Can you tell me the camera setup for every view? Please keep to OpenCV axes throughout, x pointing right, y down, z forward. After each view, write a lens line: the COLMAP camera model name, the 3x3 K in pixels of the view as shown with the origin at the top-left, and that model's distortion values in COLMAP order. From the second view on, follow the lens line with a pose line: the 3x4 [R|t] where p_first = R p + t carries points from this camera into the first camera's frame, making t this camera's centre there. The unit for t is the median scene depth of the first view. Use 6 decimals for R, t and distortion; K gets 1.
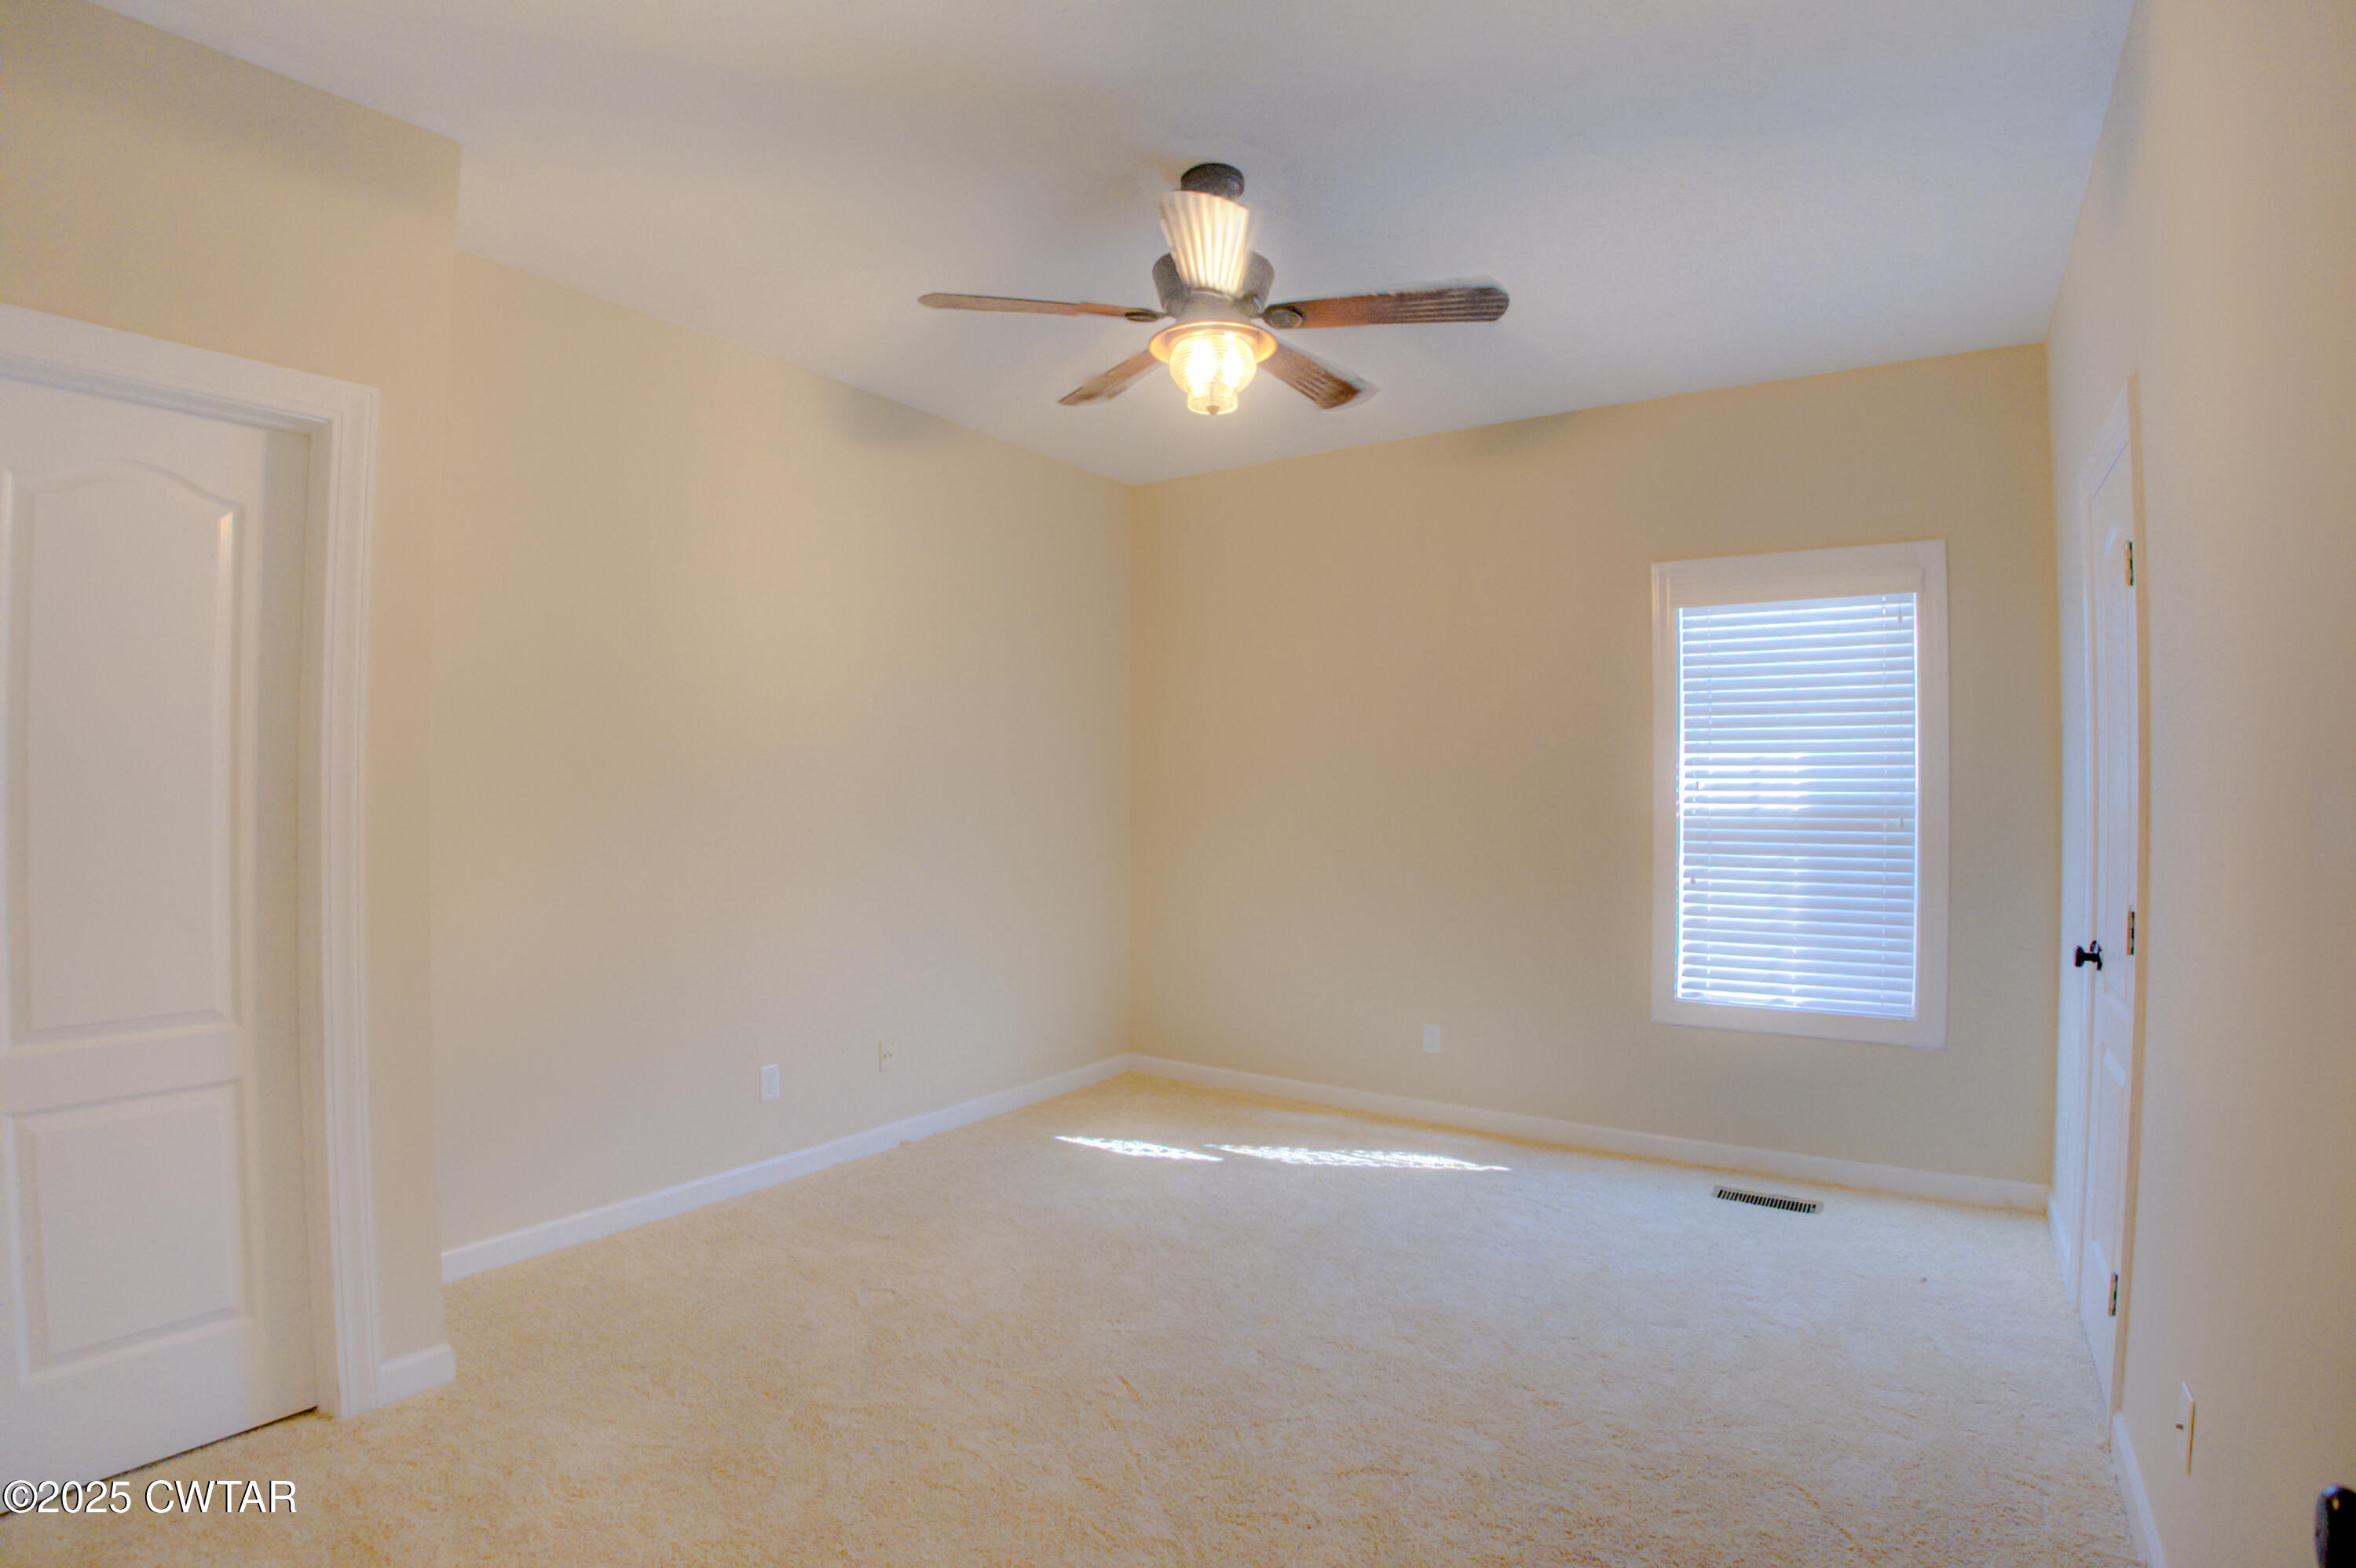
lens RADIAL K [[1137.7, 0, 1178.0], [0, 1137.7, 784.0], [0, 0, 1]] dist [-0.133145, 0.035716]
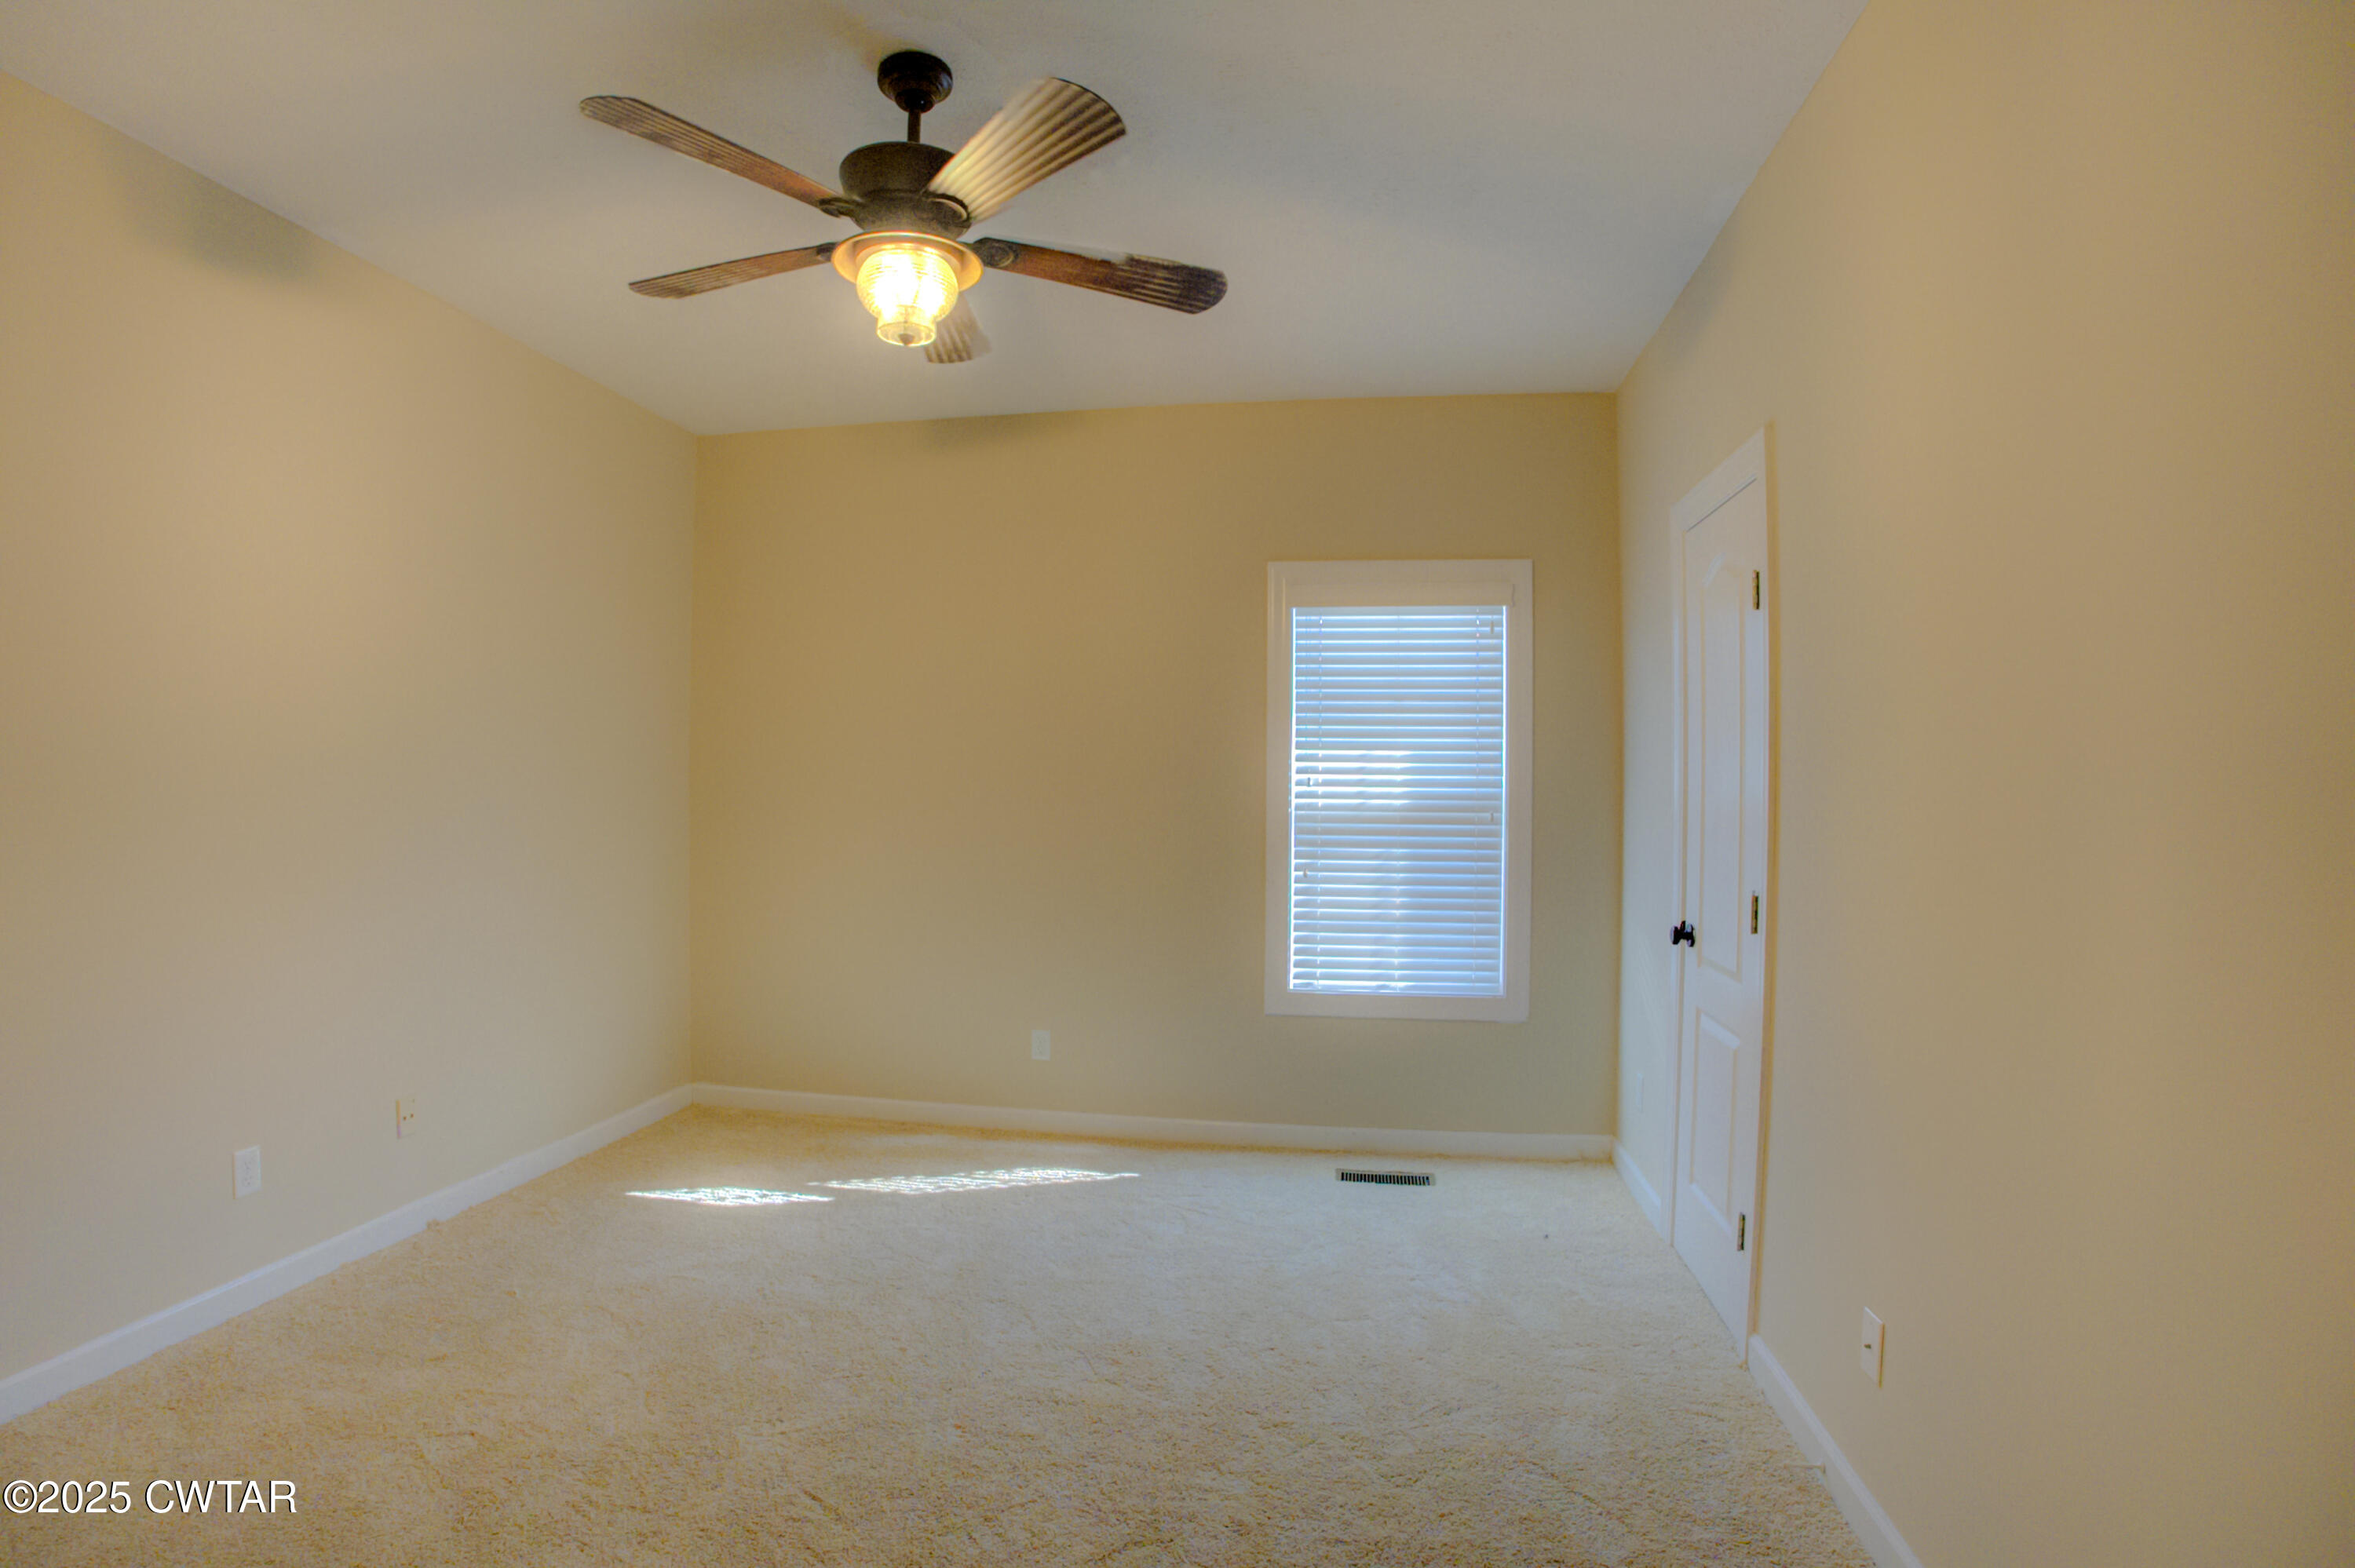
lens RADIAL K [[1137.1, 0, 1177.5], [0, 1137.1, 784.0], [0, 0, 1]] dist [-0.133145, 0.035716]
pose [[0.904752, 0.005444, 0.425905, -0.093337], [-0.008332, 0.999953, 0.004917, -0.000213], [-0.425858, -0.007998, 0.904755, 0.101721]]
